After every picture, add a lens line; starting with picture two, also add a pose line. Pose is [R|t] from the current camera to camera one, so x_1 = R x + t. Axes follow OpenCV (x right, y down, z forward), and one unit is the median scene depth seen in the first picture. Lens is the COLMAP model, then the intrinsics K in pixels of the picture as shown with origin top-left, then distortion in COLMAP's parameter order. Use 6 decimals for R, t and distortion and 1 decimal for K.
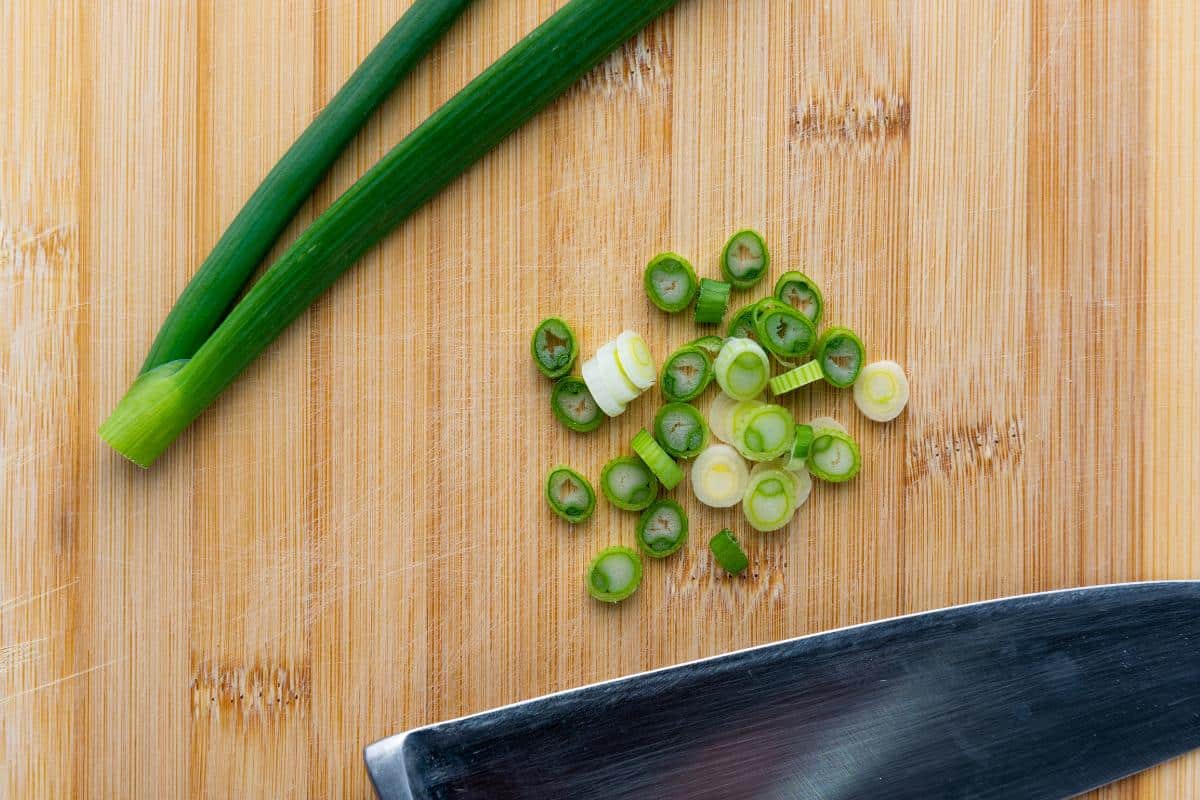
lens RADIAL K [[483.4, 0, 602.0], [0, 483.4, 400.1], [0, 0, 1]] dist [-0.003966, 0.000787]
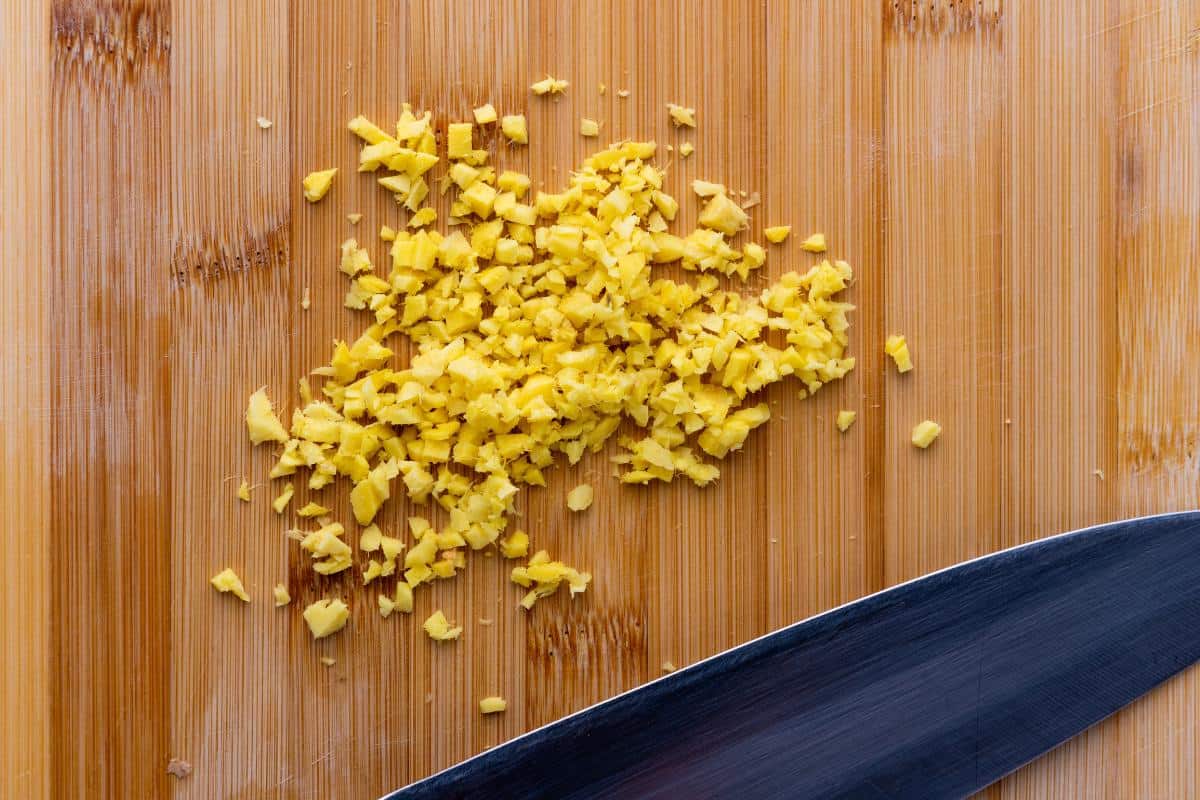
lens RADIAL K [[483.4, 0, 595.2], [0, 483.4, 396.2], [0, 0, 1]] dist [-0.003966, 0.000787]
pose [[-0.999951, 0.009880, -0.000936, 0.000744], [-0.009879, -0.999950, -0.001226, -0.189458], [-0.000948, -0.001216, 0.999999, -0.000588]]
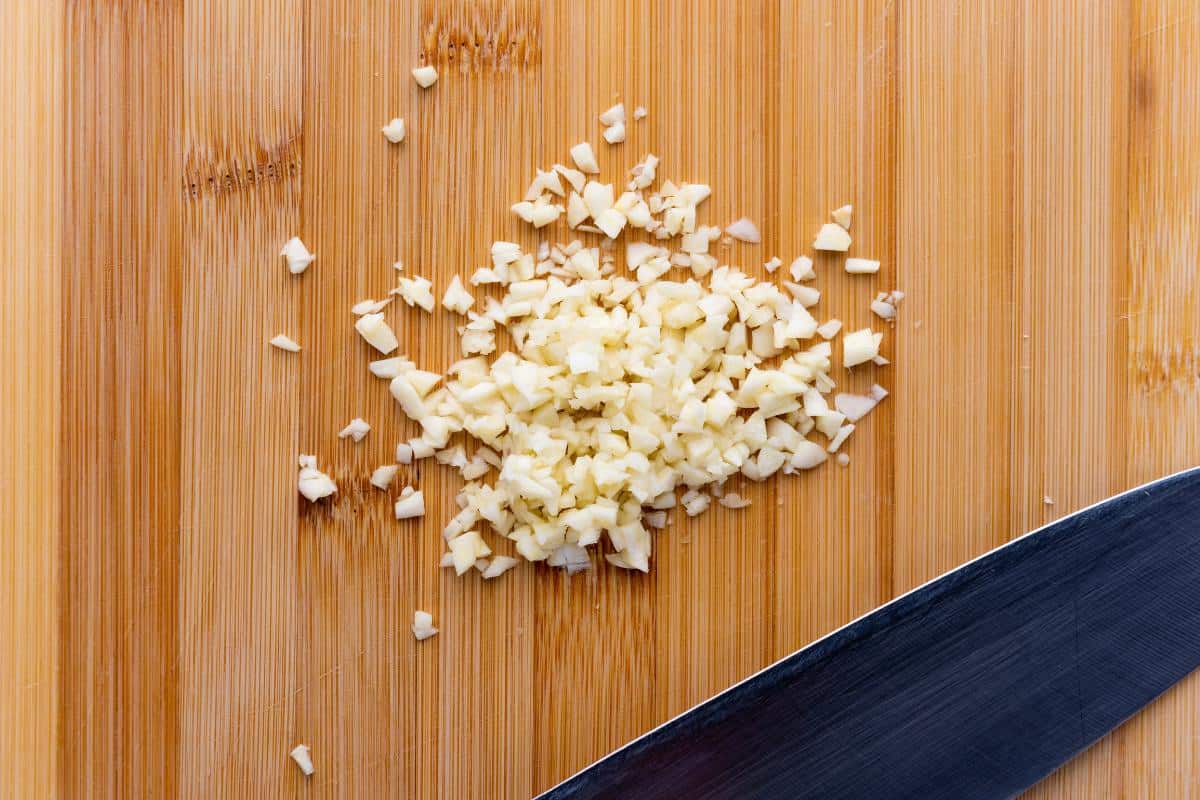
lens RADIAL K [[483.4, 0, 605.9], [0, 483.4, 403.9], [0, 0, 1]] dist [-0.003966, 0.000787]
pose [[-0.999996, 0.002284, -0.001346, 0.001821], [-0.002281, -0.999995, -0.002014, -0.379799], [-0.001351, -0.002011, 0.999997, -0.001101]]
